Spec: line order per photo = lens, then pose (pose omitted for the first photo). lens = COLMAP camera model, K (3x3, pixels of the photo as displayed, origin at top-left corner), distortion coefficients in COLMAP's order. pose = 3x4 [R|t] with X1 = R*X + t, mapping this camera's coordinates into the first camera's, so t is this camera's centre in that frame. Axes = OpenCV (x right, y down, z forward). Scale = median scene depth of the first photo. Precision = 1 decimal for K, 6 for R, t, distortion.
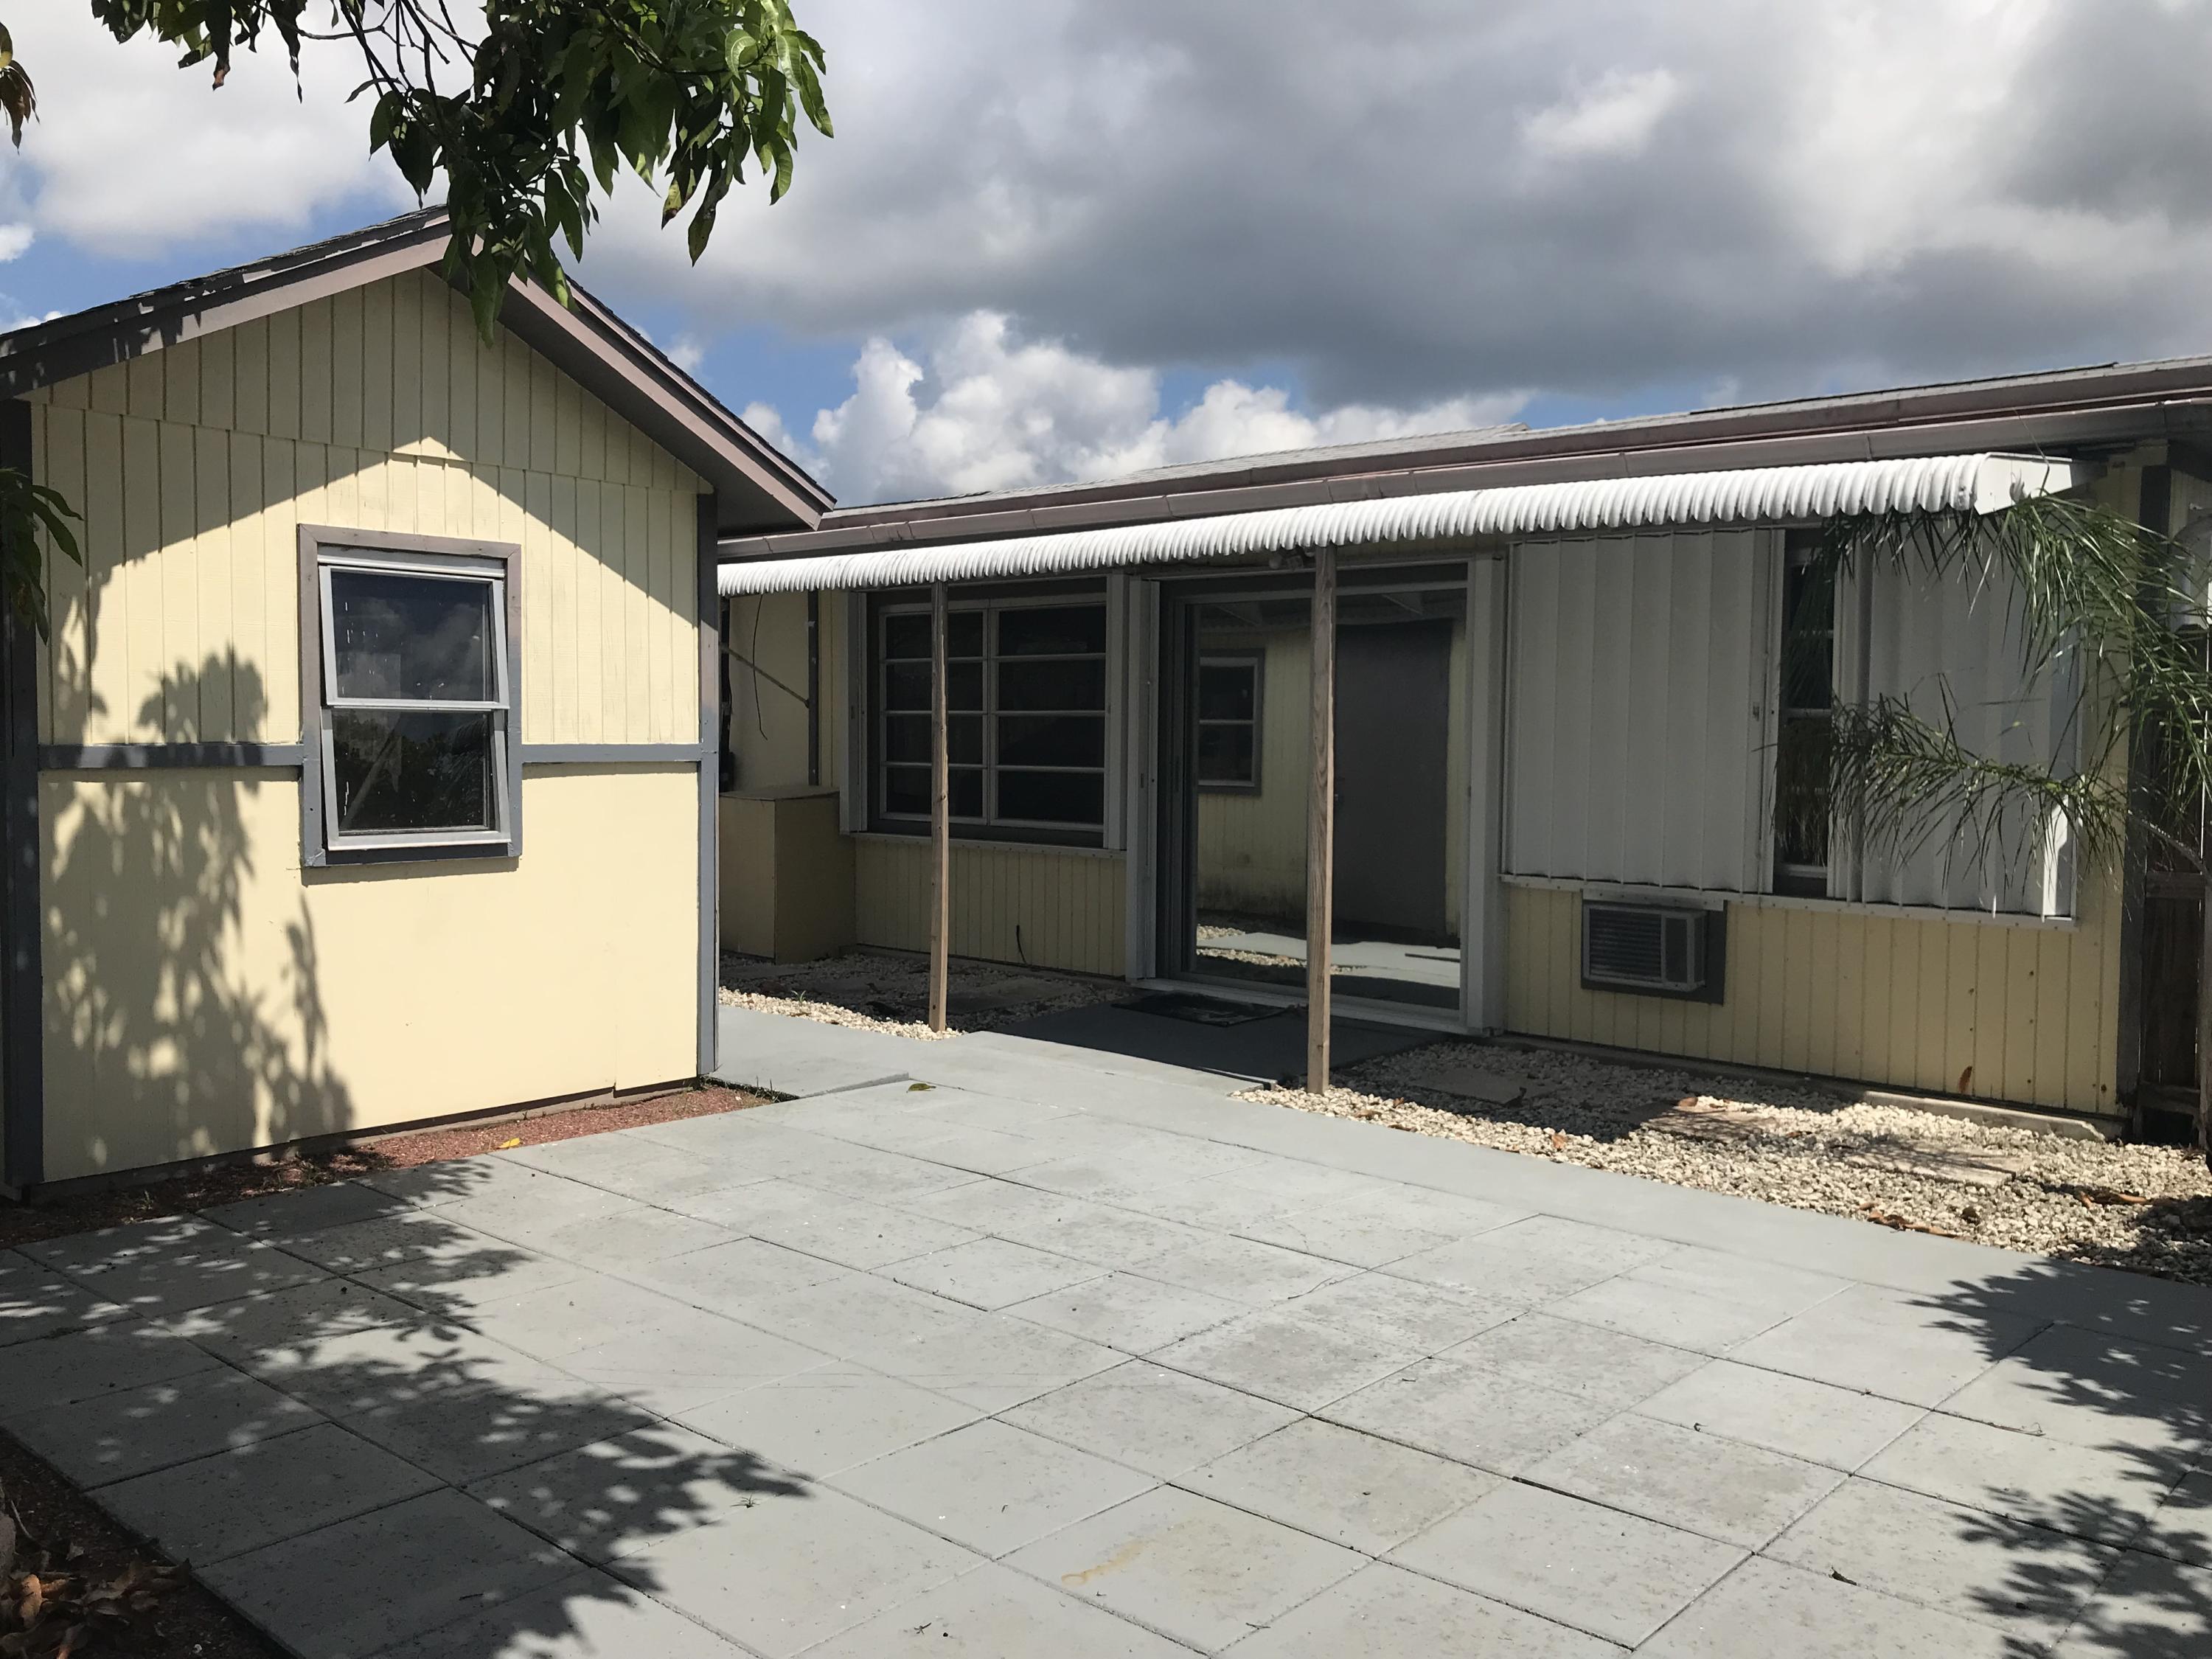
lens RADIAL K [[1852.1, 0, 1086.6], [0, 1852.1, 816.4], [0, 0, 1]] dist [0.053644, -0.054181]
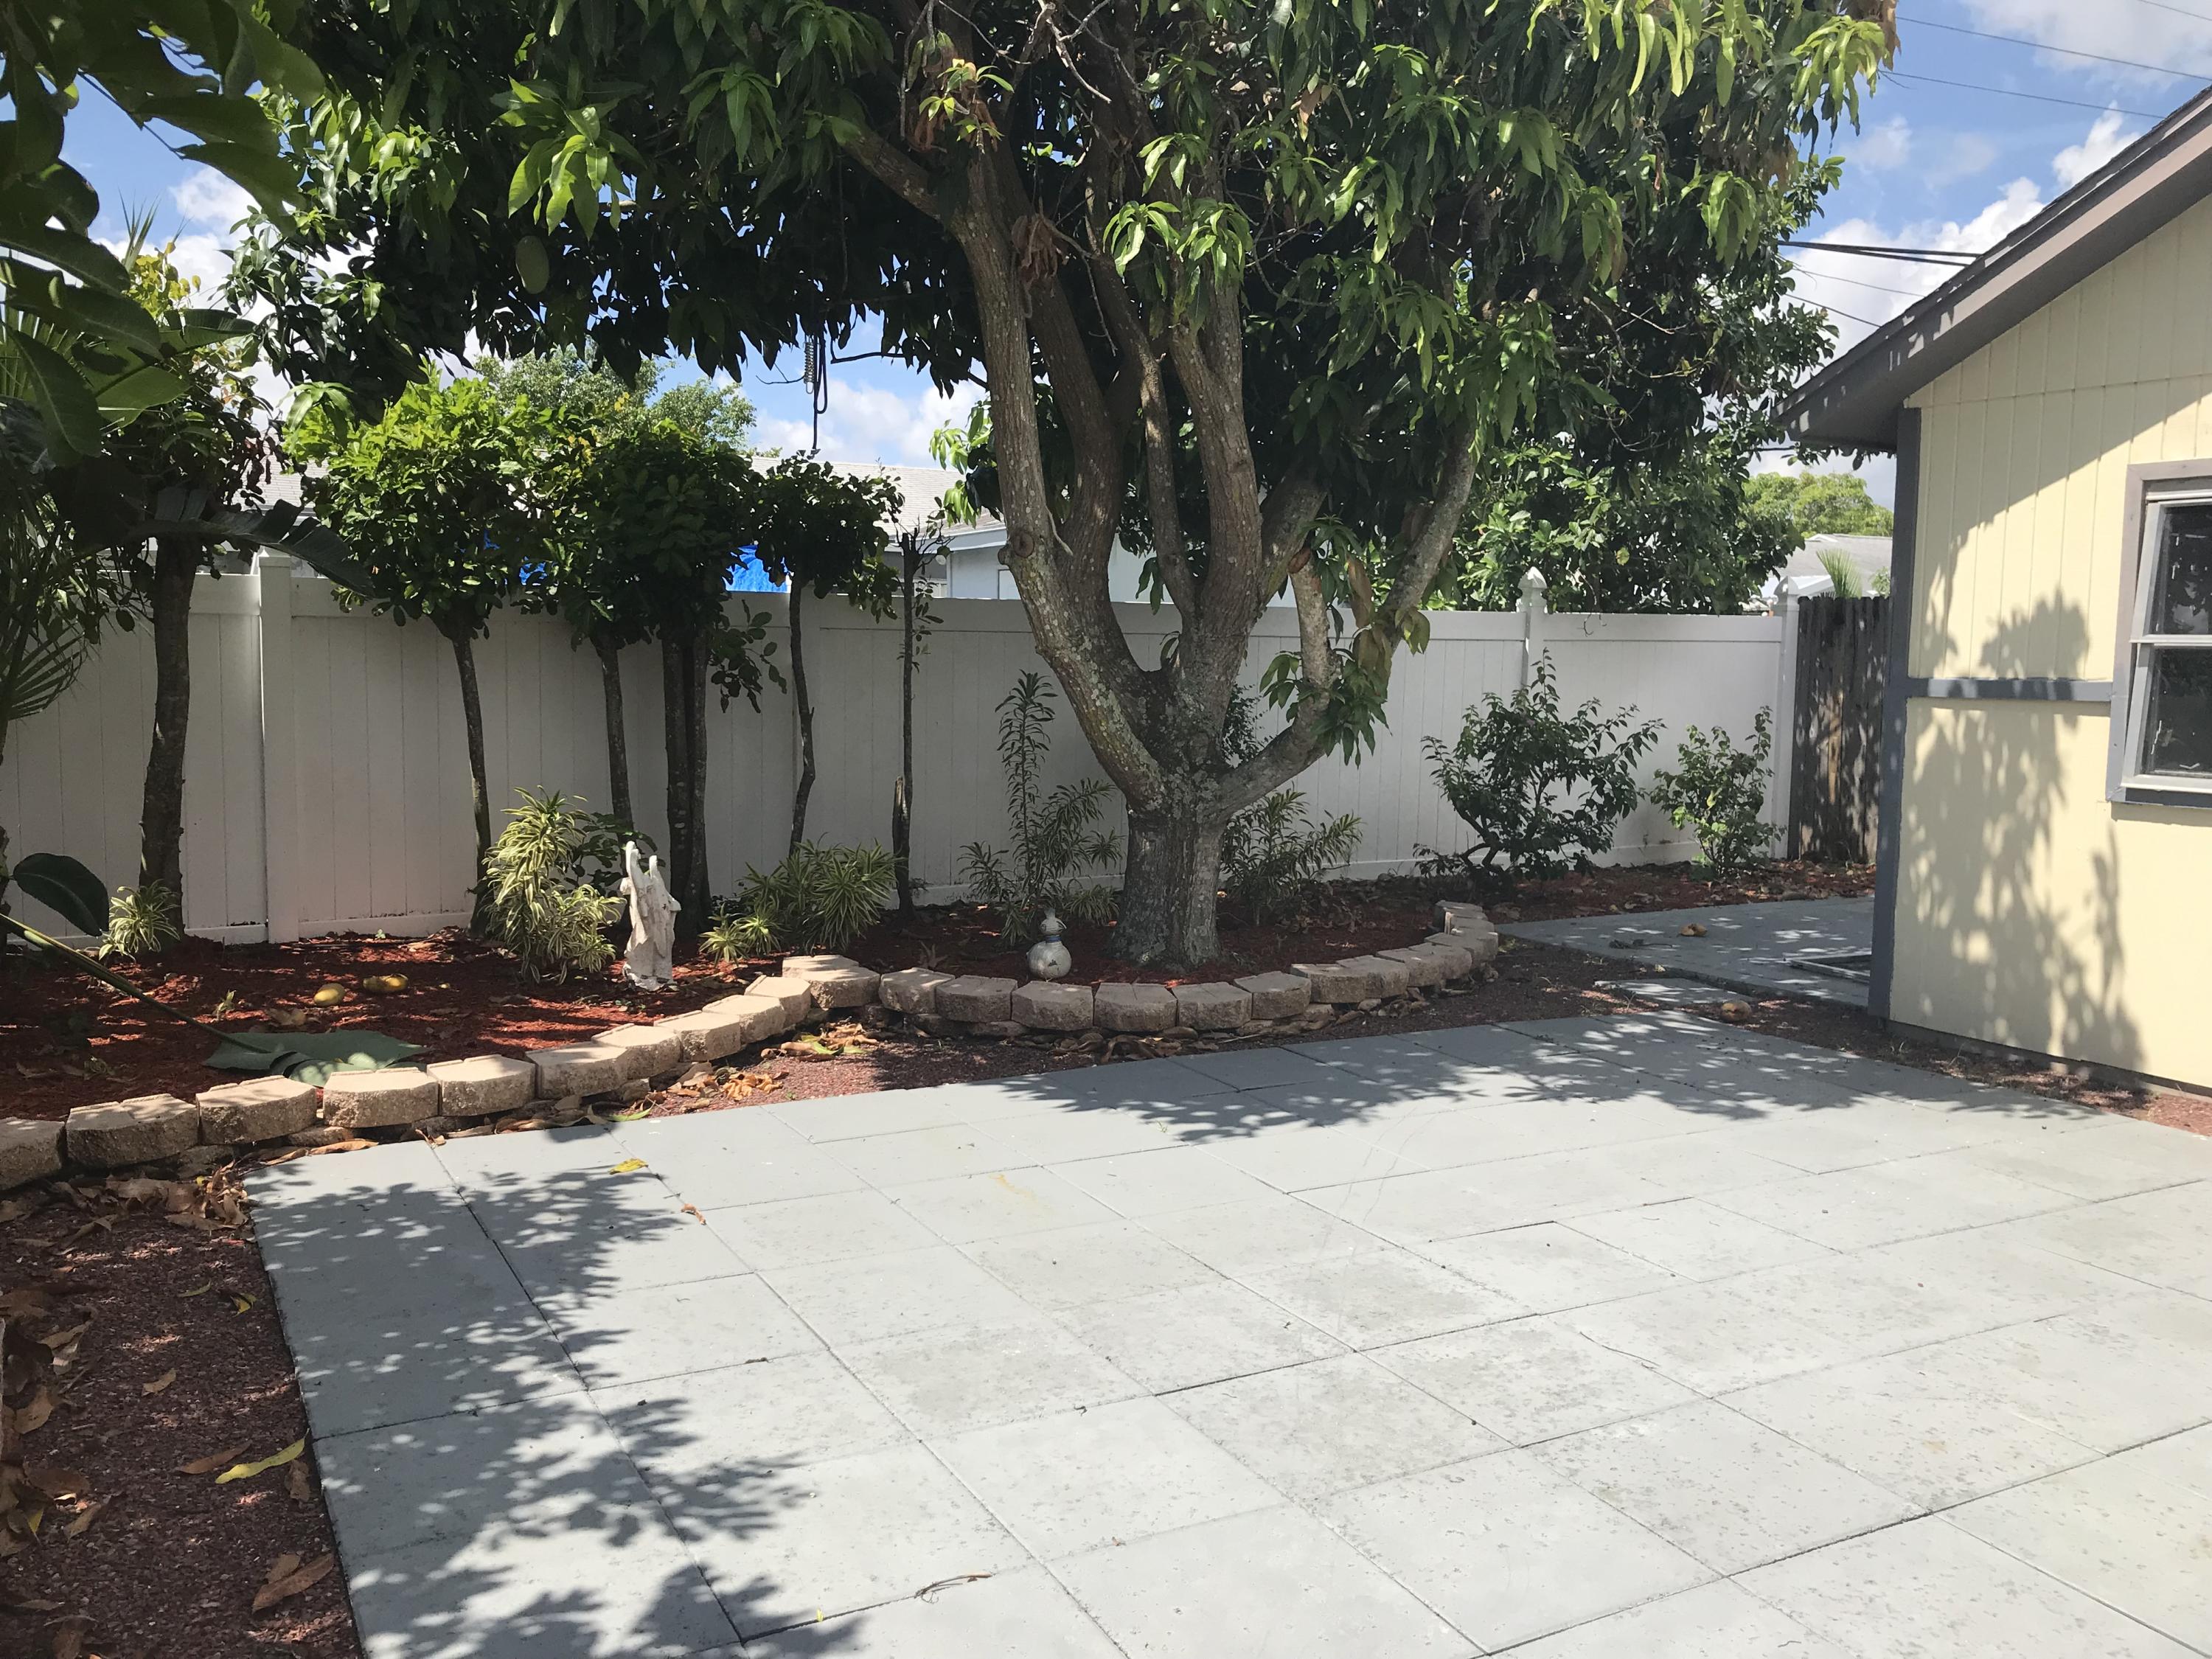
lens RADIAL K [[1852.1, 0, 1118.9], [0, 1852.1, 815.7], [0, 0, 1]] dist [0.053644, -0.054181]
pose [[-0.345101, 0.066287, -0.936222, 0.807546], [-0.063625, 0.993556, 0.093799, -0.028987], [0.936406, 0.091938, -0.338660, 0.917157]]
